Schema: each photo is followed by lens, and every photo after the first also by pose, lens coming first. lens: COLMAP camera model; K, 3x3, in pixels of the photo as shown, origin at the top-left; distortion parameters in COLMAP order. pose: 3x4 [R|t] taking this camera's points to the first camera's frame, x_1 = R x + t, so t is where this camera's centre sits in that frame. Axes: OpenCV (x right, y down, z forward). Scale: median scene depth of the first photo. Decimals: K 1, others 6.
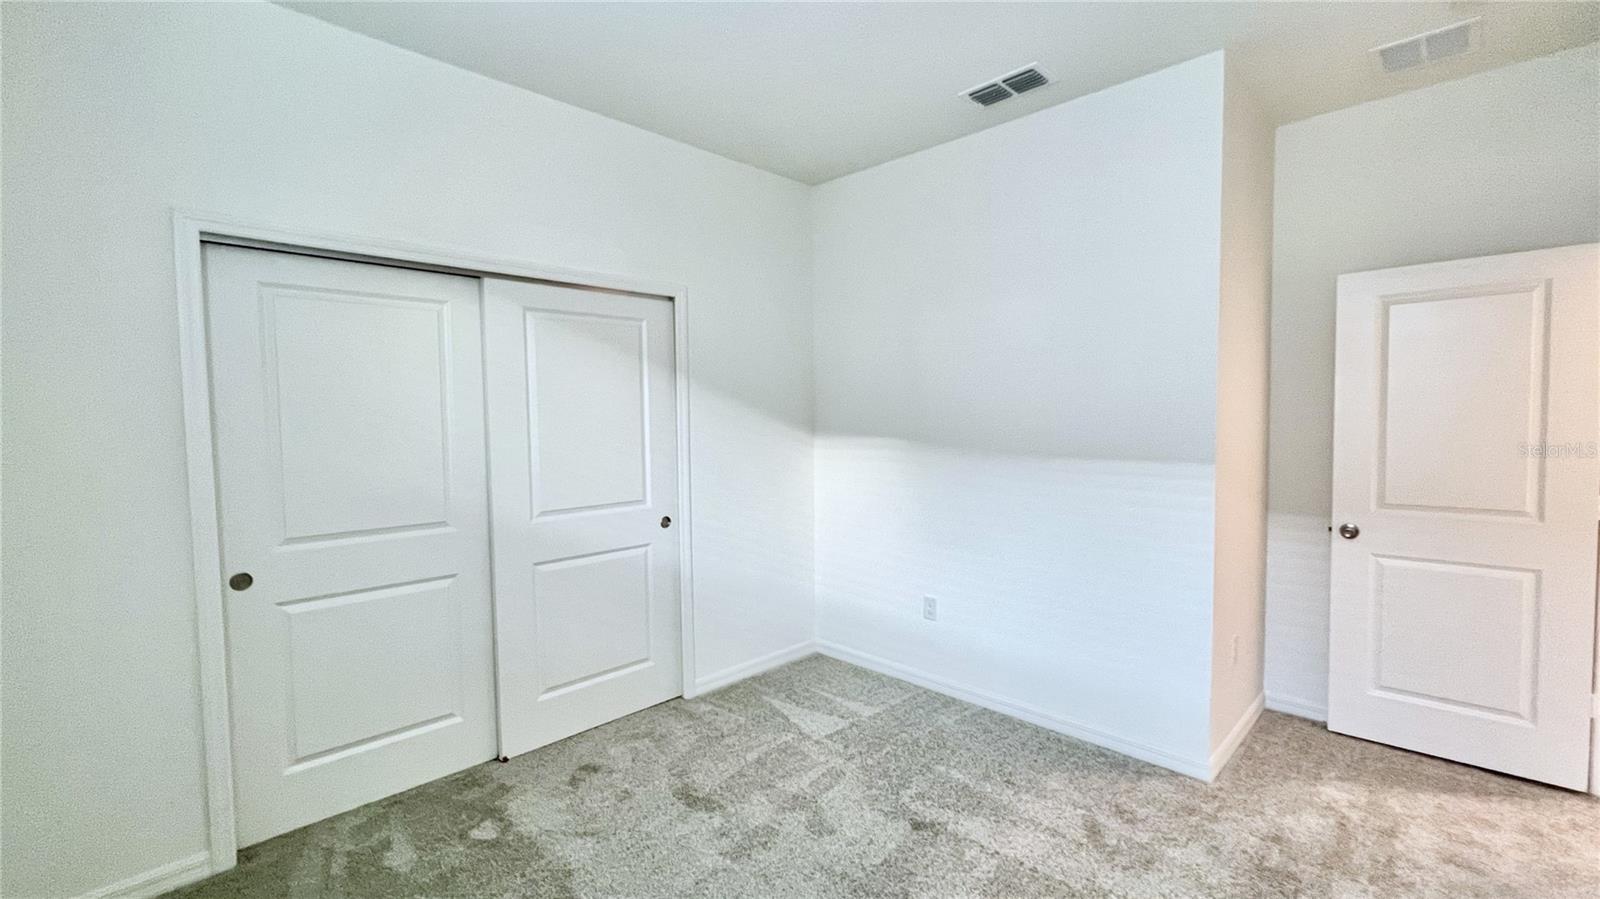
lens RADIAL K [[659.2, 0, 800.0], [0, 659.2, 449.5], [0, 0, 1]] dist [0.000883, 0.000111]
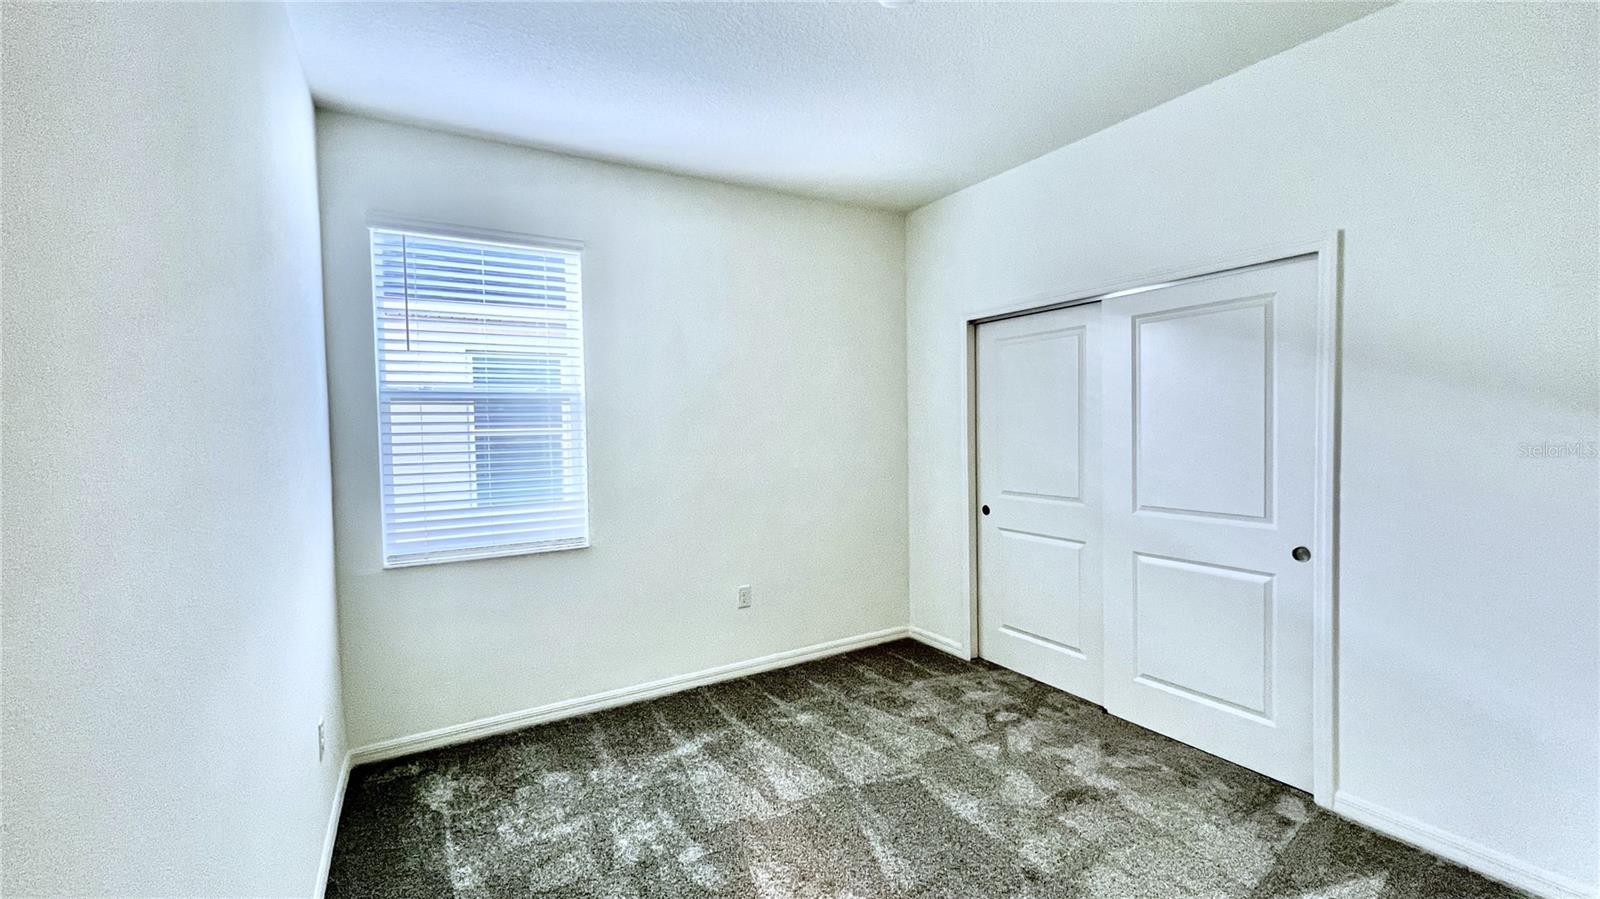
lens RADIAL K [[659.2, 0, 800.0], [0, 659.2, 449.5], [0, 0, 1]] dist [0.000883, 0.000111]
pose [[-0.238982, 0.057126, -0.969342, 0.662446], [-0.024147, 0.997610, 0.064745, -0.044677], [0.970724, 0.038880, -0.237031, 0.619737]]
